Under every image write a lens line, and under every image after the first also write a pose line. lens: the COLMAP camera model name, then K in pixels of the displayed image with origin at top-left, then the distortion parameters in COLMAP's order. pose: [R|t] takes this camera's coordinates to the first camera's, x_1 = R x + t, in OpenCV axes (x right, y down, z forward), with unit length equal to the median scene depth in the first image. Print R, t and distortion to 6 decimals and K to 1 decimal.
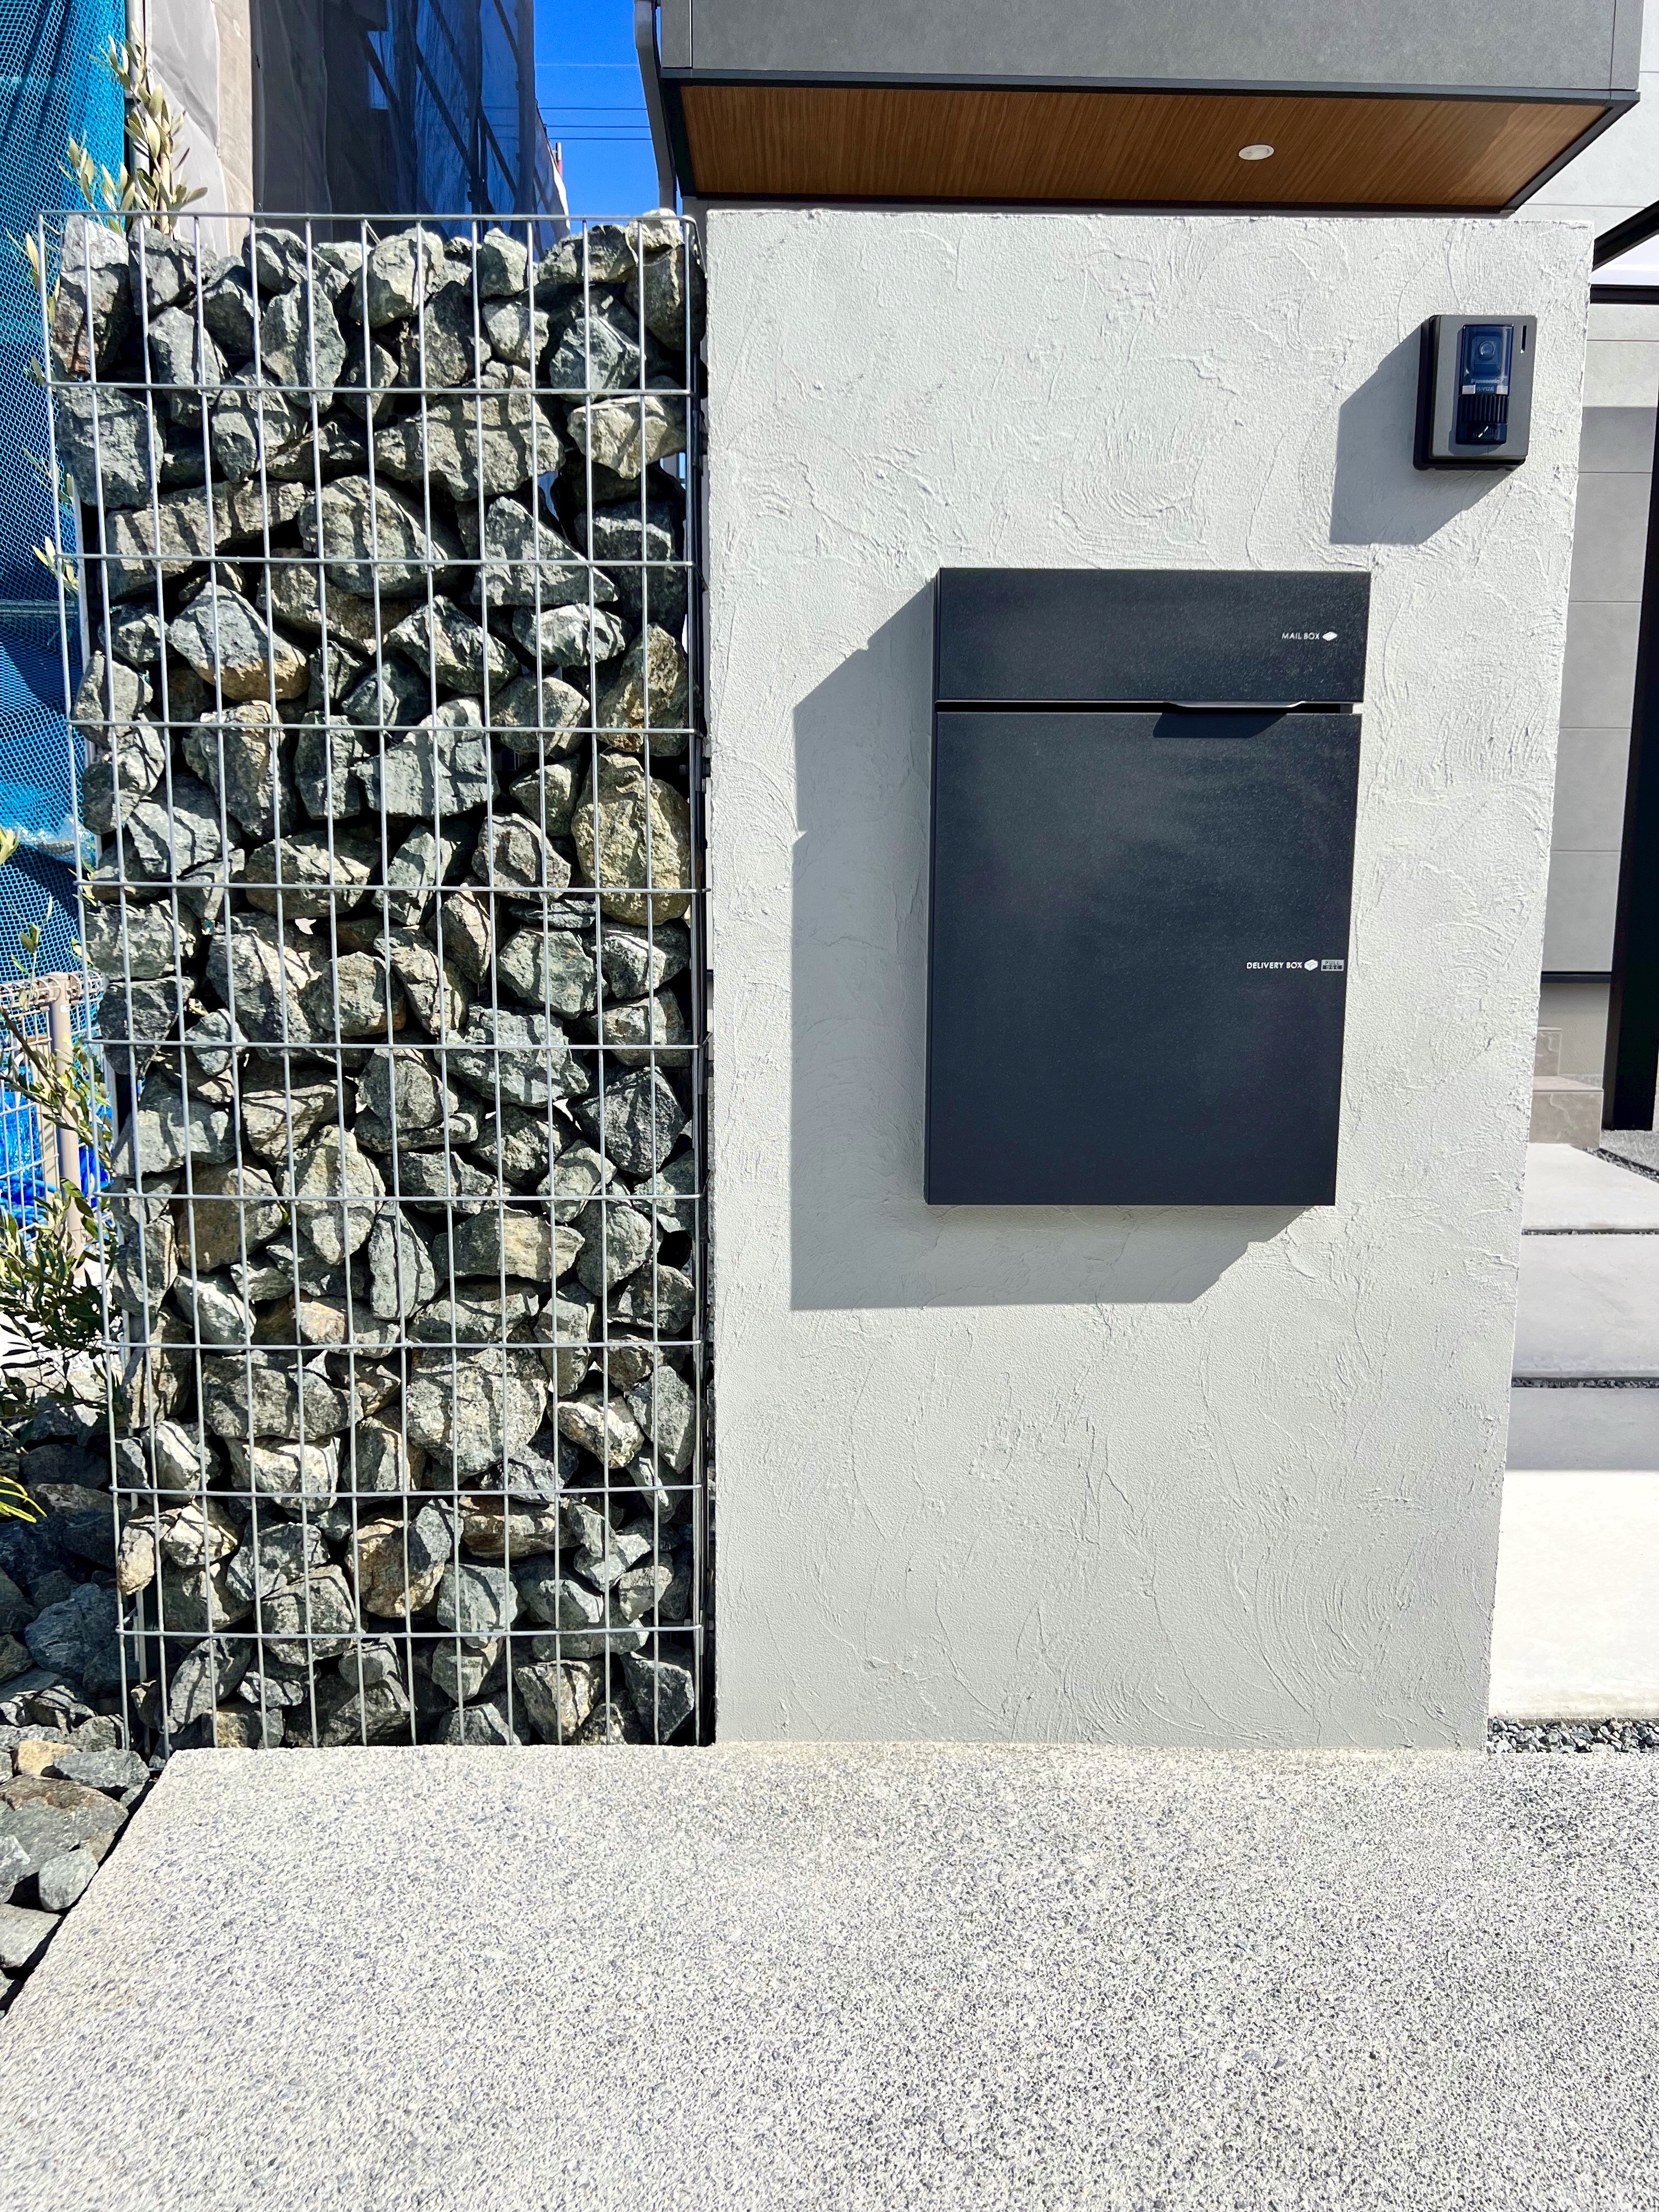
lens RADIAL K [[1639.2, 0, 829.5], [0, 1639.2, 1106.0], [0, 0, 1]] dist [0.079625, -0.106330]
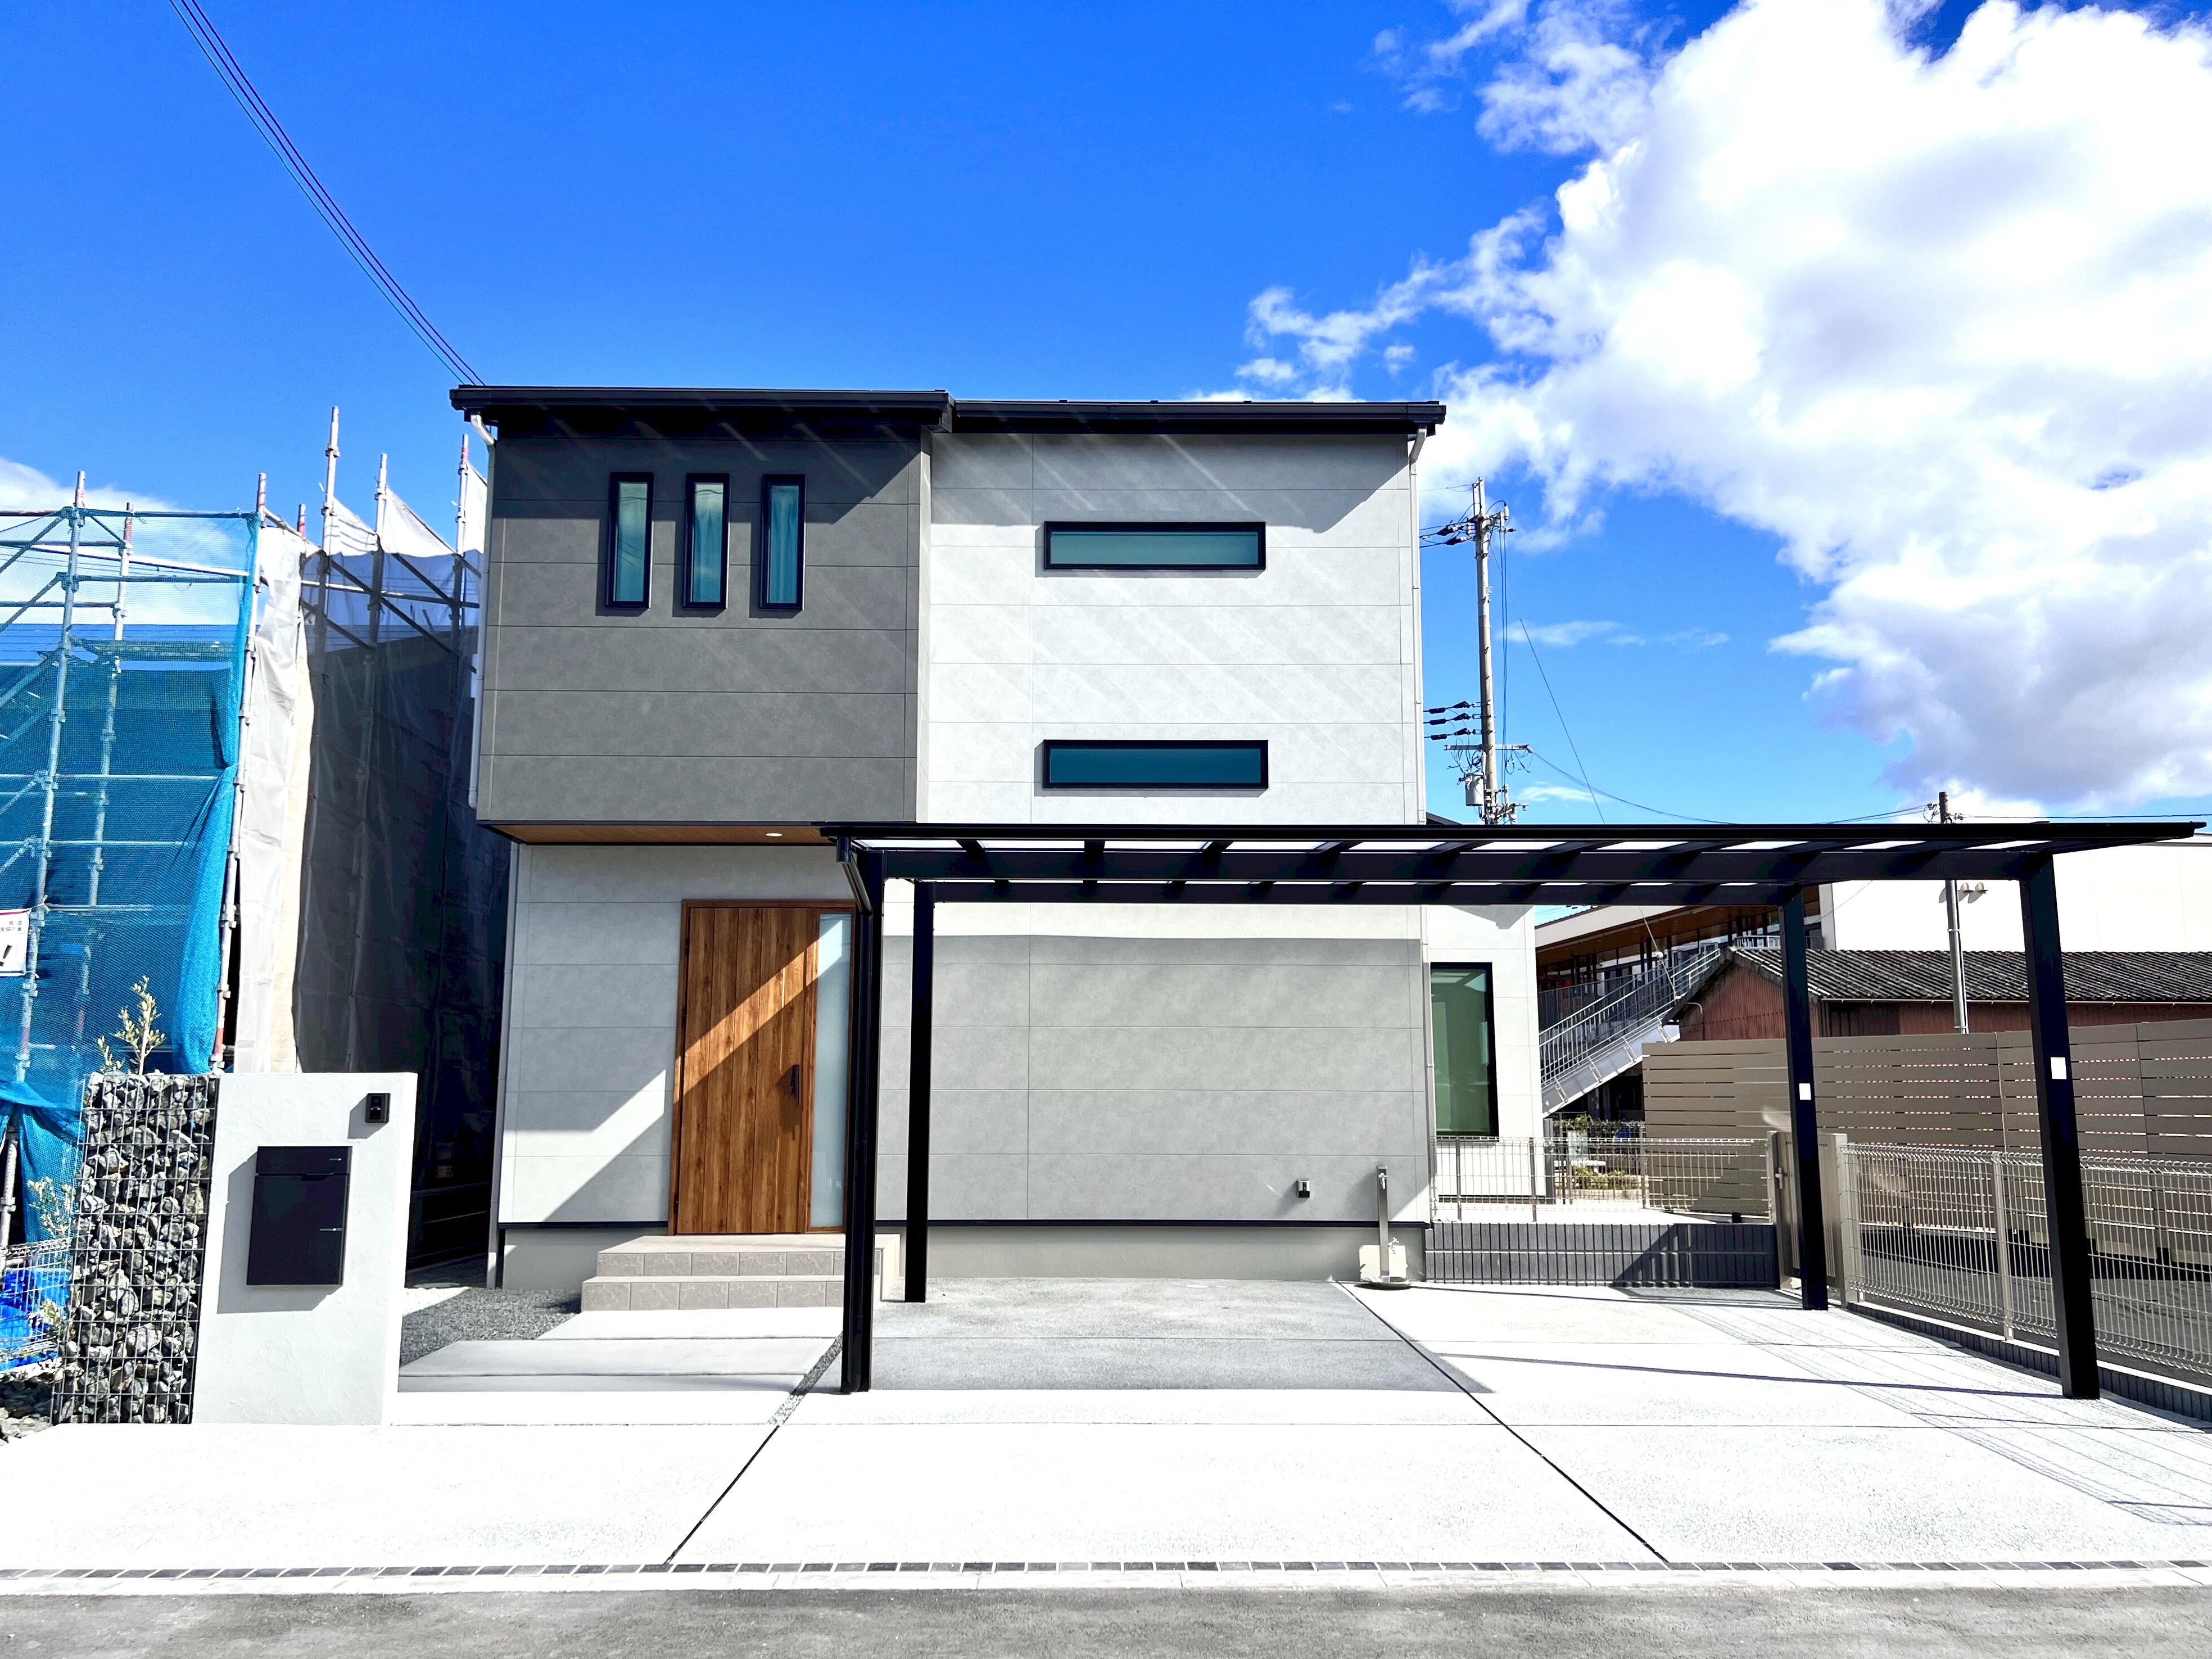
lens RADIAL K [[1695.2, 0, 1106.0], [0, 1695.2, 829.5], [0, 0, 1]] dist [-0.000155, -0.000447]
pose [[0.999965, -0.008149, -0.001656, 2.377312], [0.007251, 0.952047, -0.305866, 0.302259], [0.004069, 0.305844, 0.952073, -3.696113]]
